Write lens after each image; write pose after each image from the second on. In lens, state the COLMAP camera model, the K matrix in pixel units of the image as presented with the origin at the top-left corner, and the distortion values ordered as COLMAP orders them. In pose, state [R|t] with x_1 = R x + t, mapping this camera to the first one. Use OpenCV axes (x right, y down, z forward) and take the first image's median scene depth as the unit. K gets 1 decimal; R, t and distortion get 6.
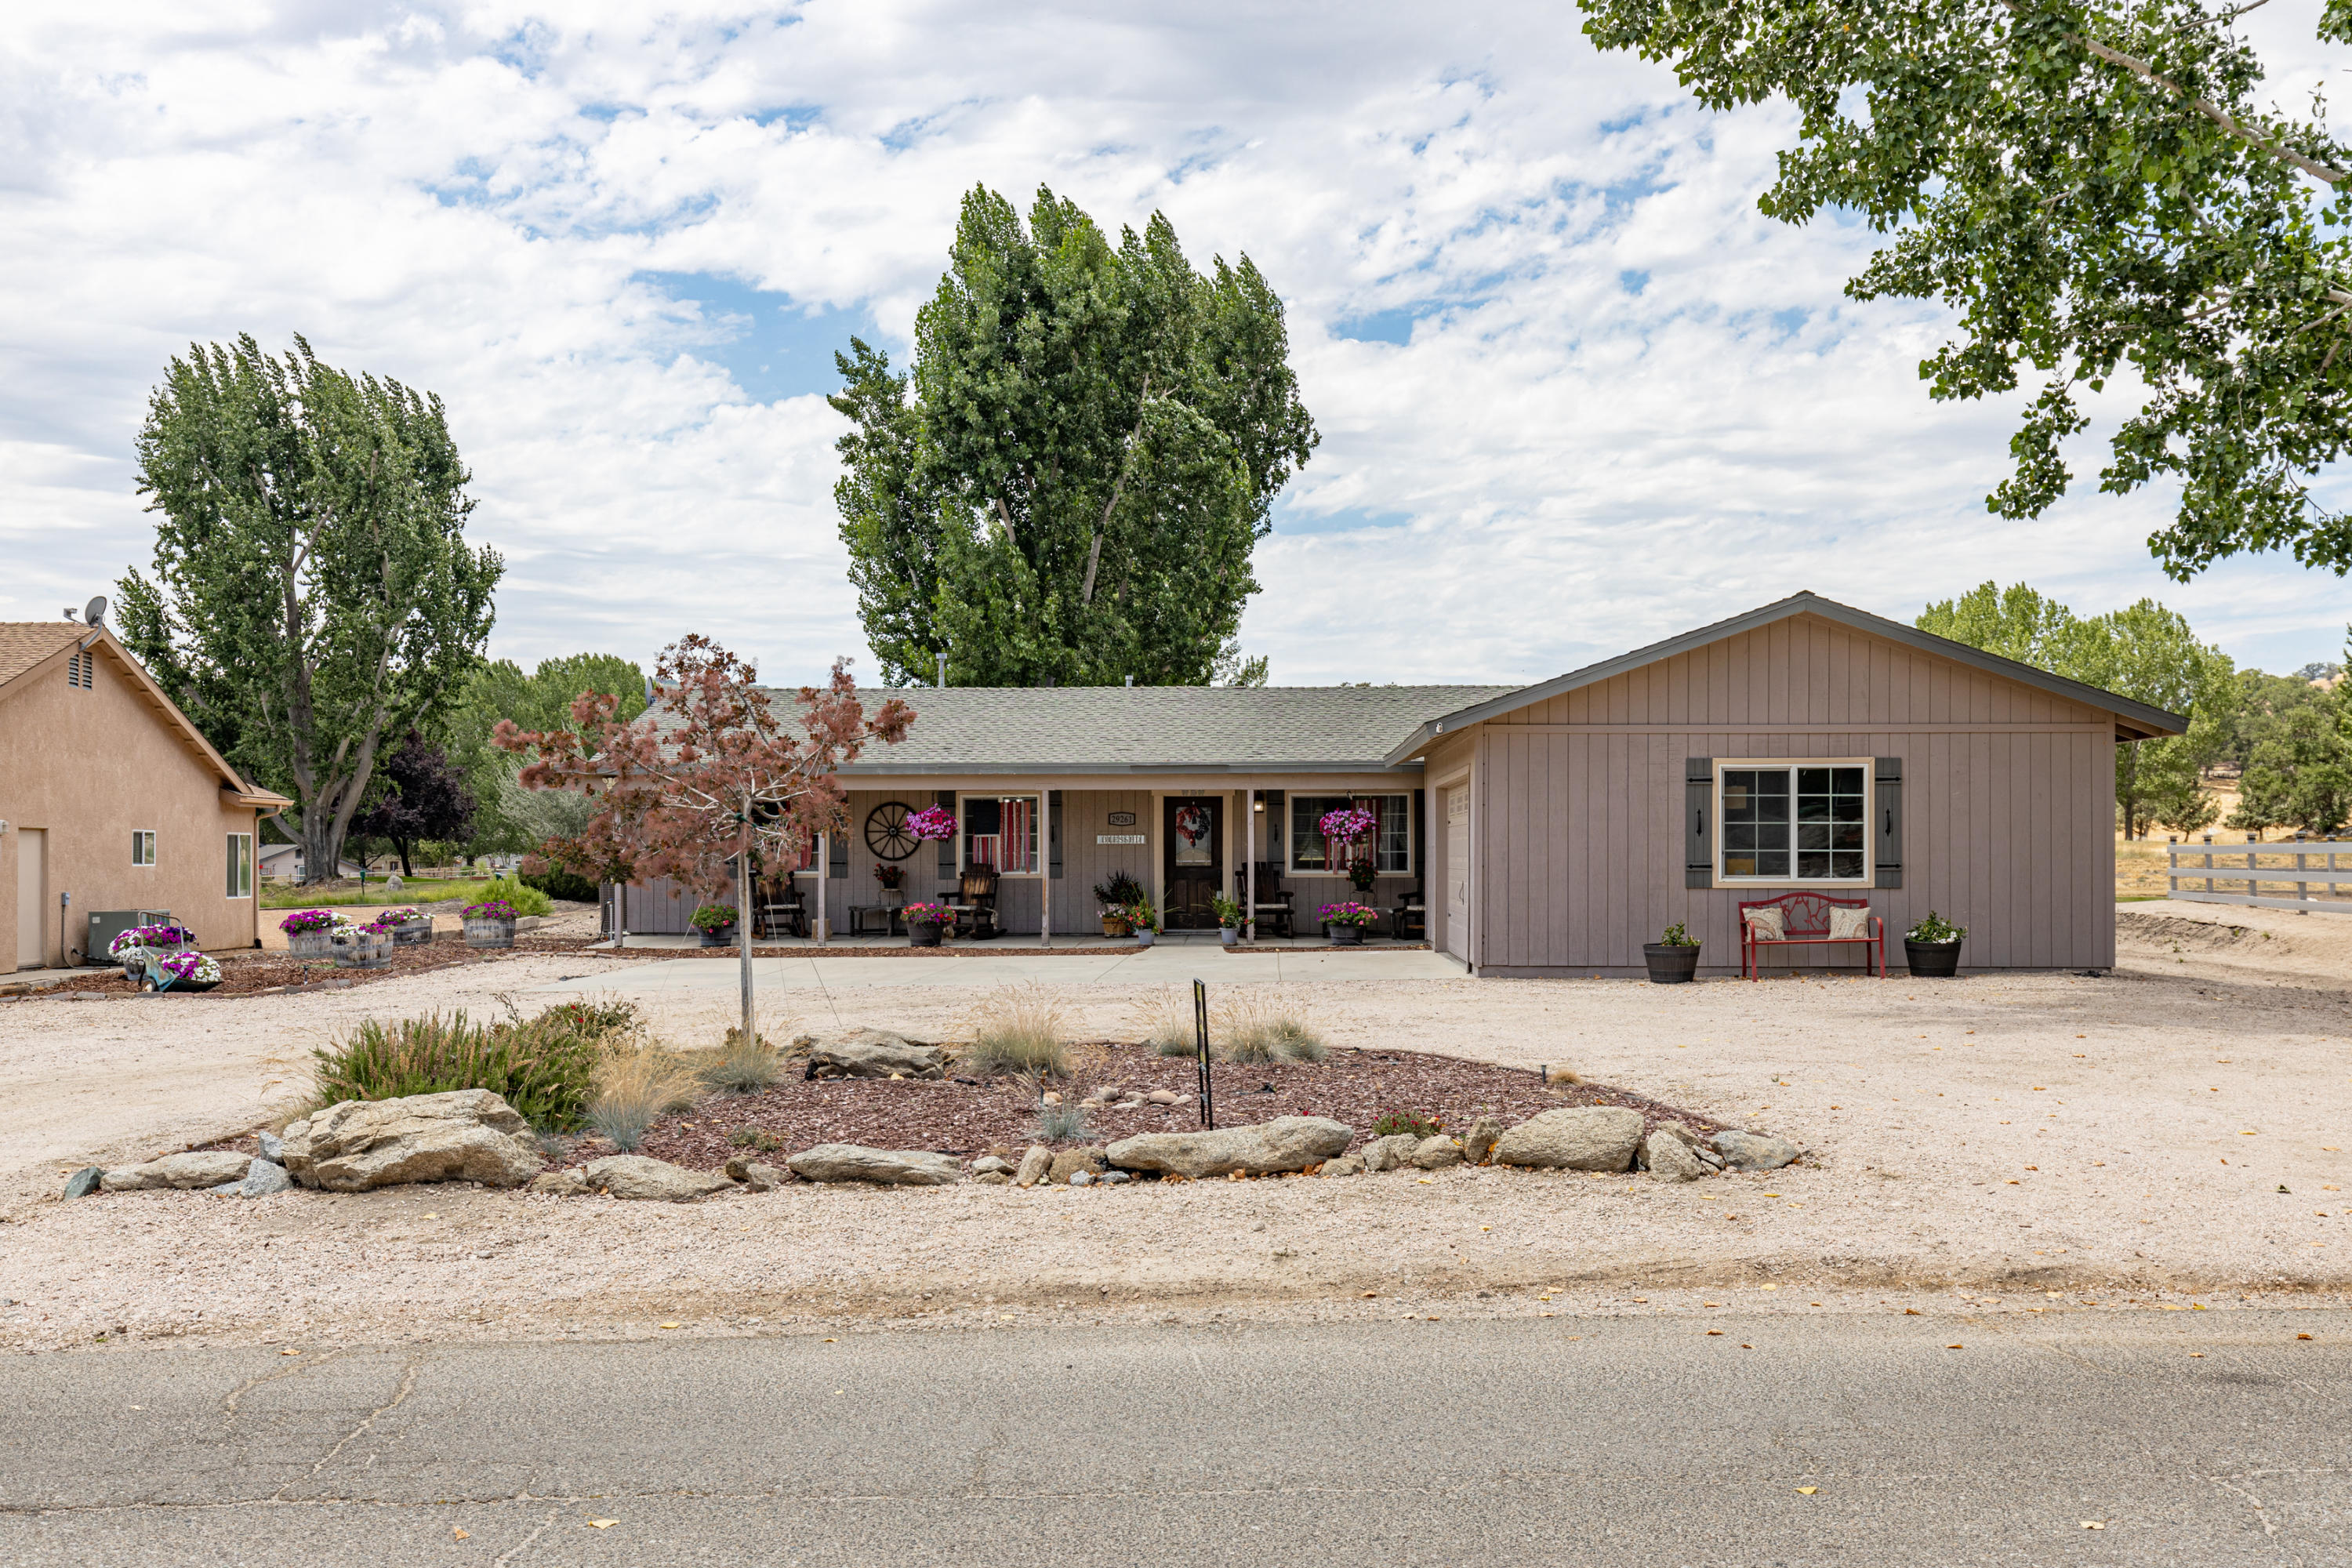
lens RADIAL K [[2178.7, 0, 1179.4], [0, 2178.7, 851.1], [0, 0, 1]] dist [0.013352, 0.001824]
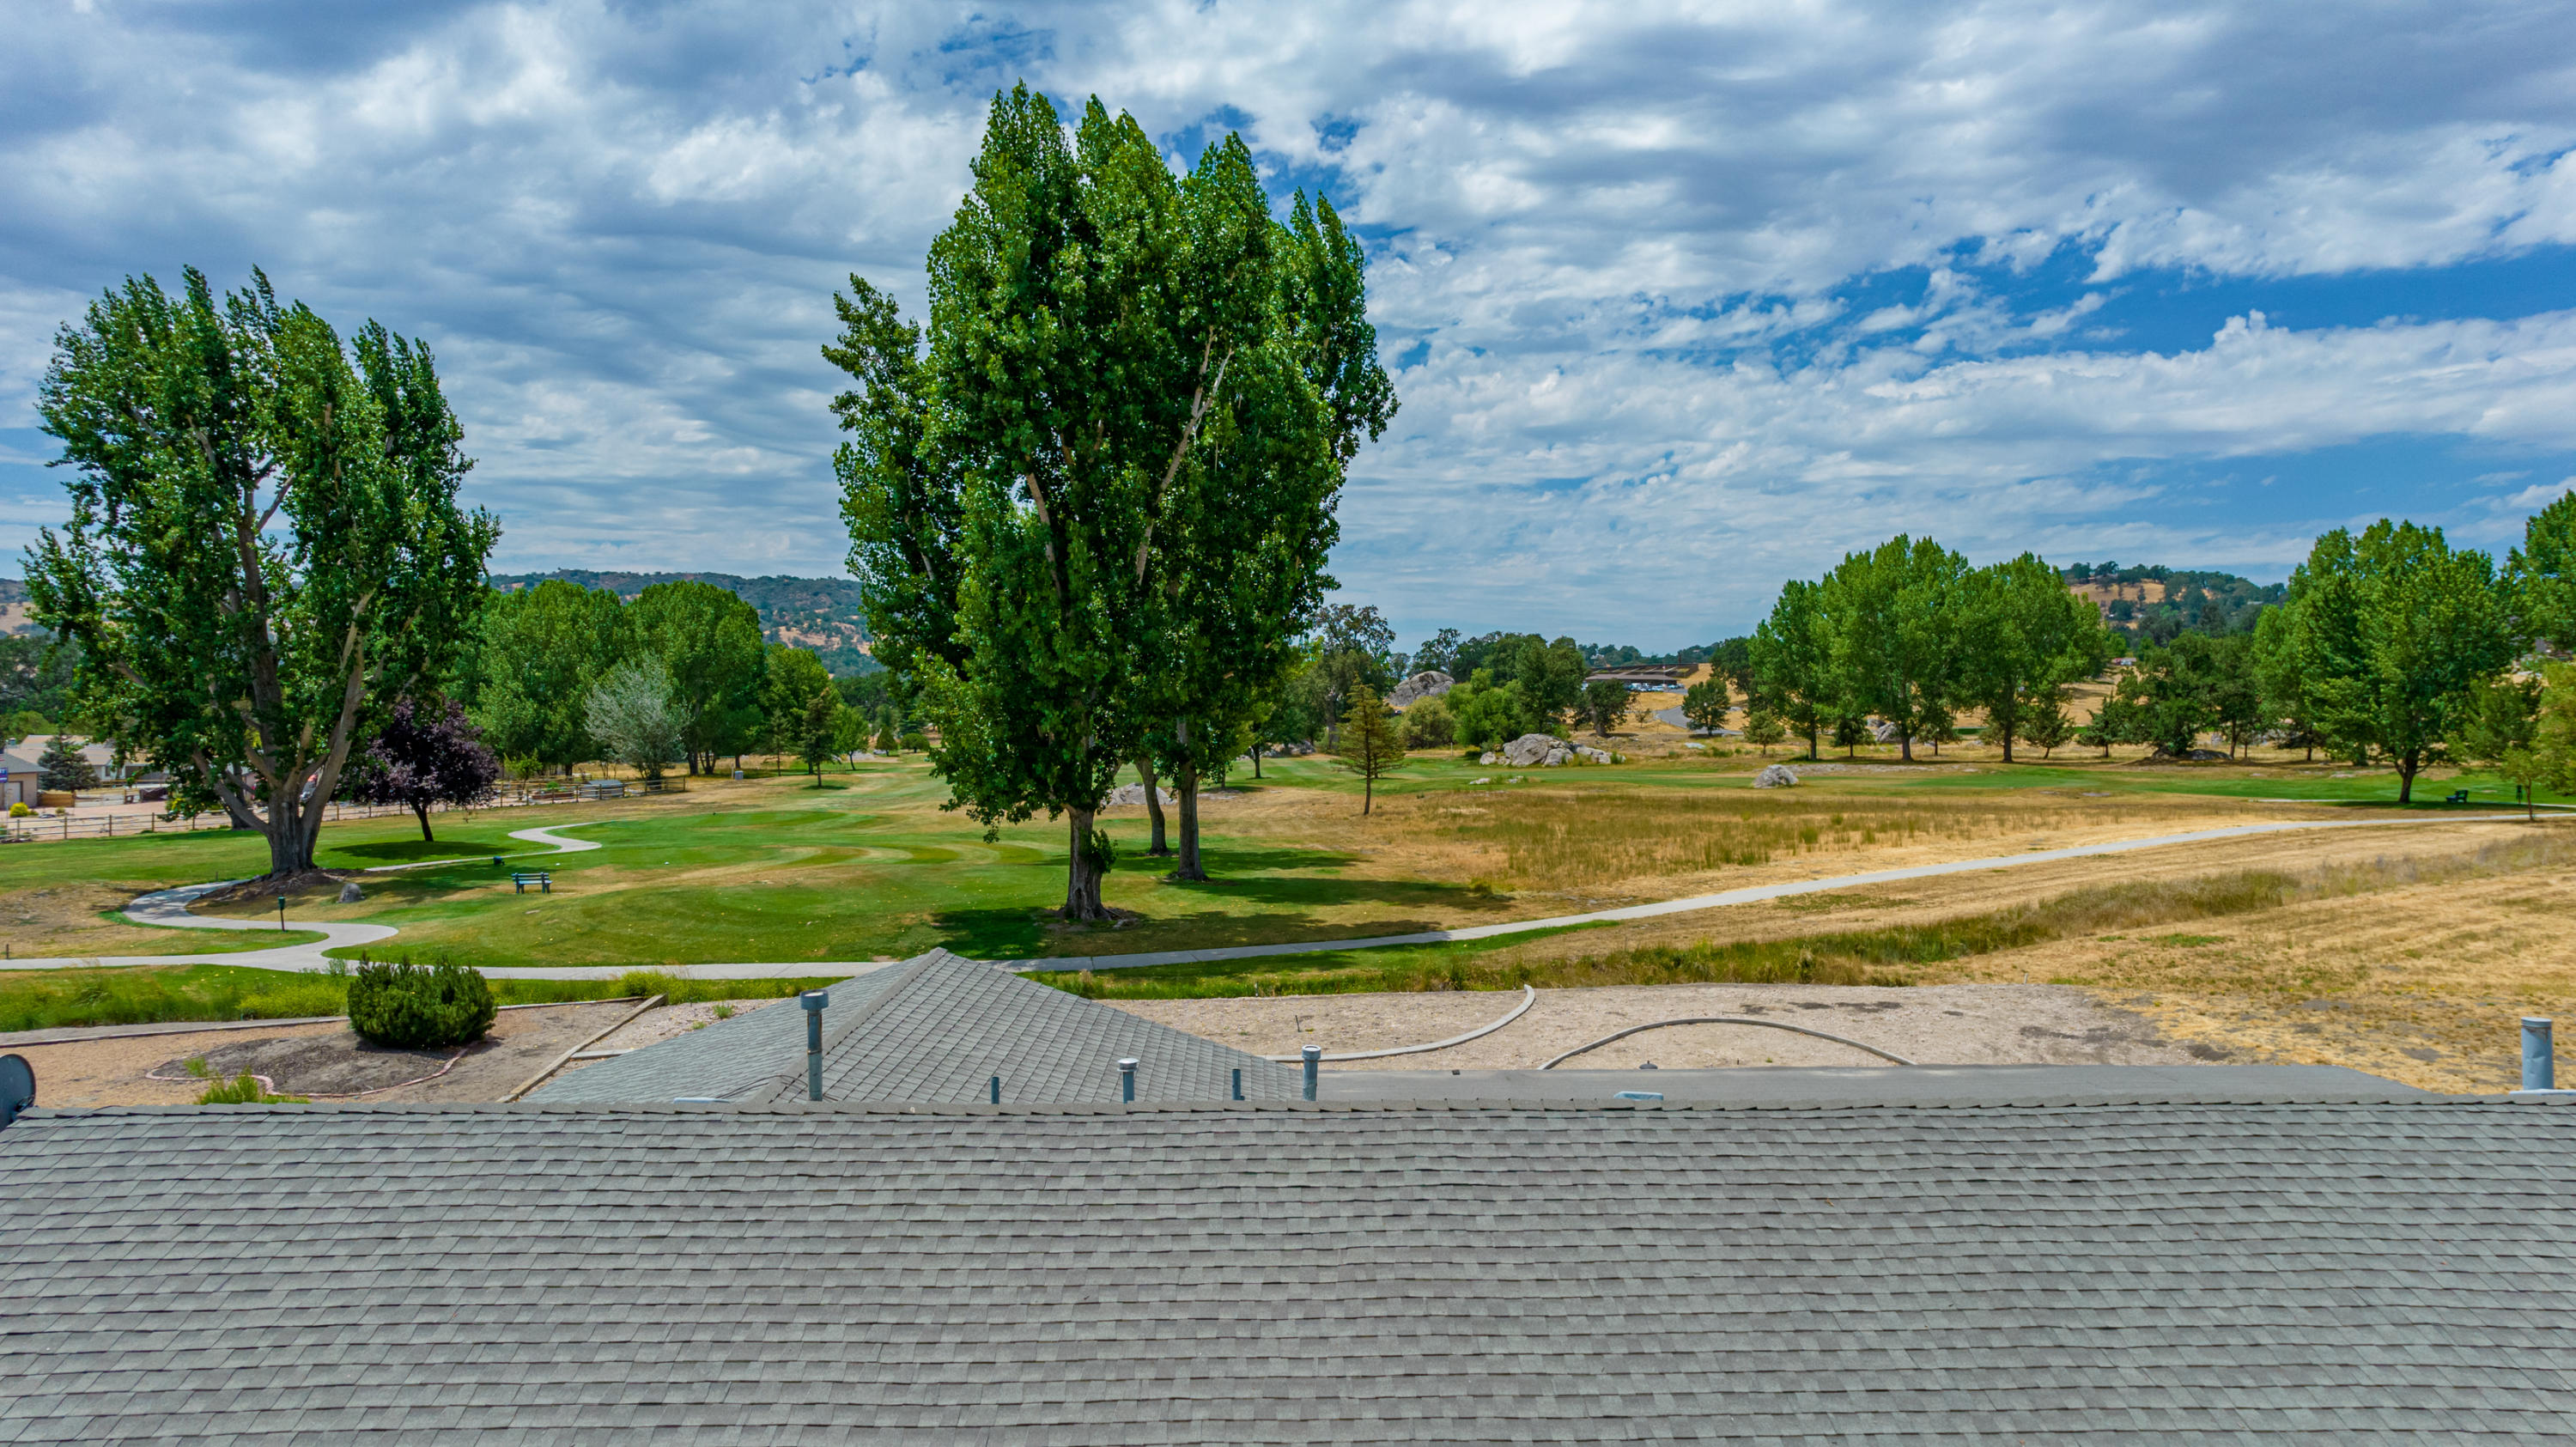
lens RADIAL K [[1637.0, 0, 1305.4], [0, 1637.0, 731.5], [0, 0, 1]] dist [-0.042856, 0.059272]
pose [[0.997277, 0.003873, 0.073639, -0.025346], [-0.004945, 0.999884, 0.014375, -0.076951], [-0.073575, -0.014700, 0.997181, 0.391310]]
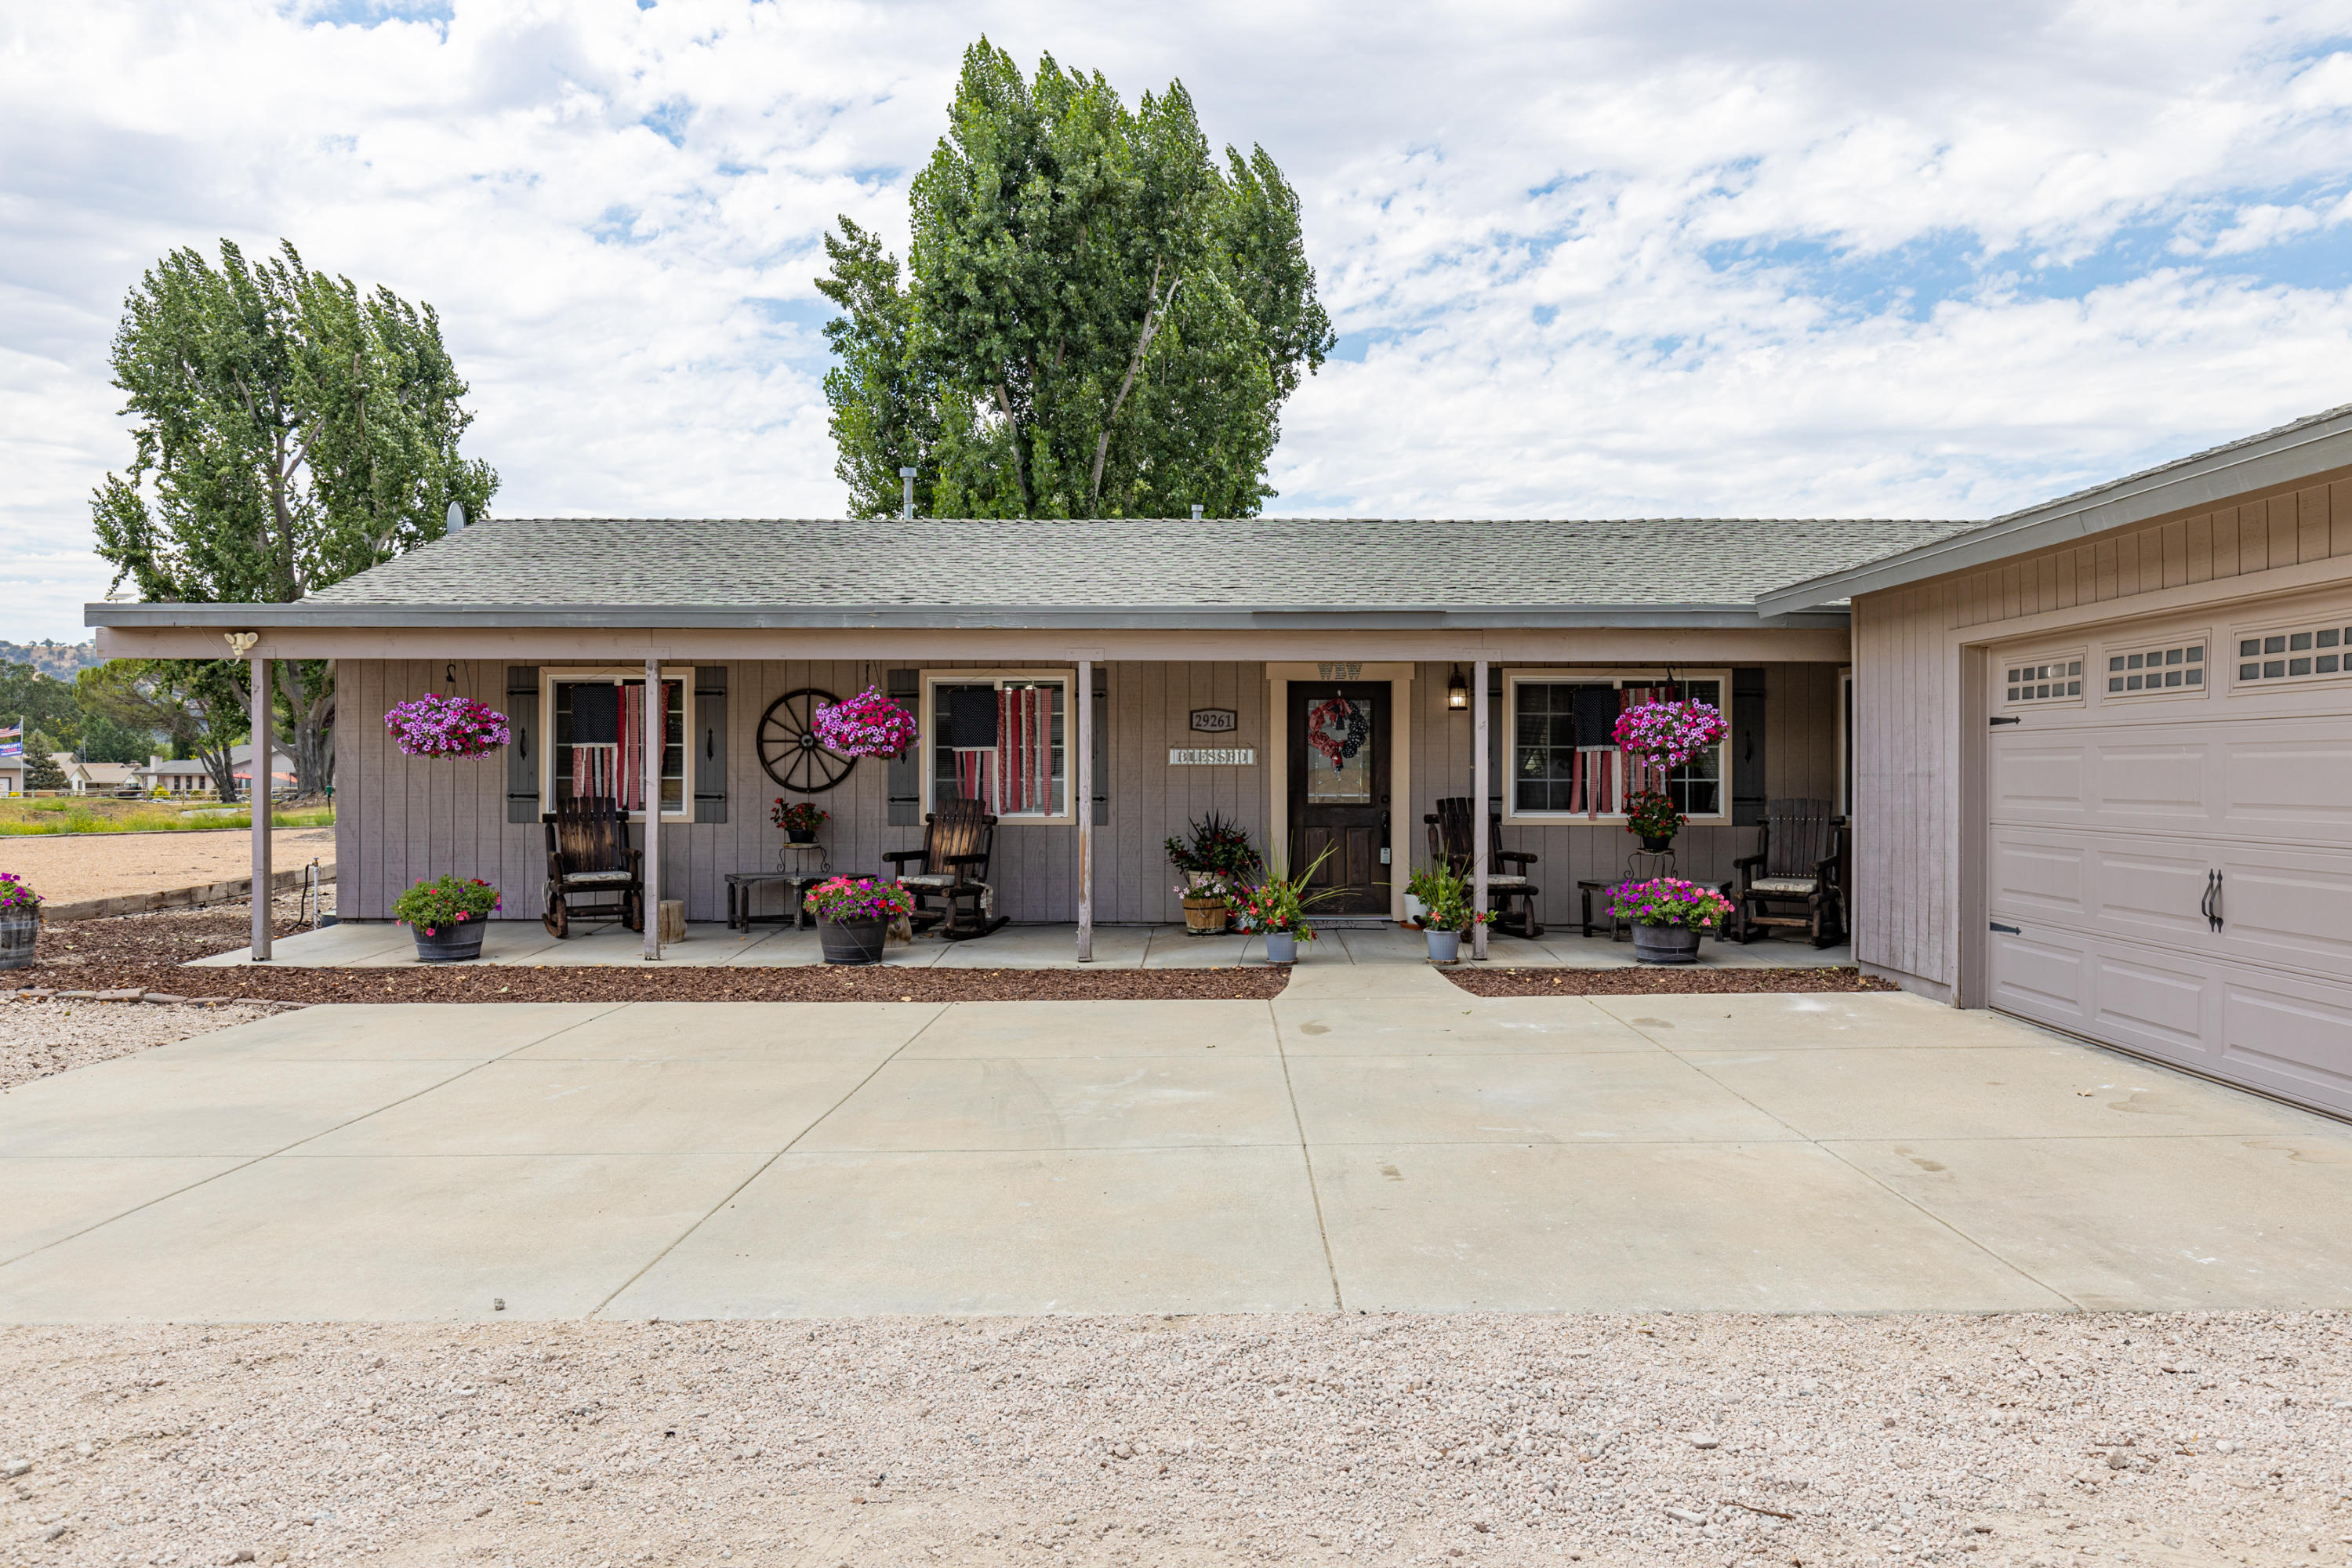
lens RADIAL K [[1756.0, 0, 1185.4], [0, 1756.0, 775.8], [0, 0, 1]] dist [0.002612, 0.001955]
pose [[0.999727, 0.003748, 0.023072, -0.021203], [-0.003875, 0.999978, 0.005473, -0.001364], [-0.023051, -0.005561, 0.999719, 0.260920]]
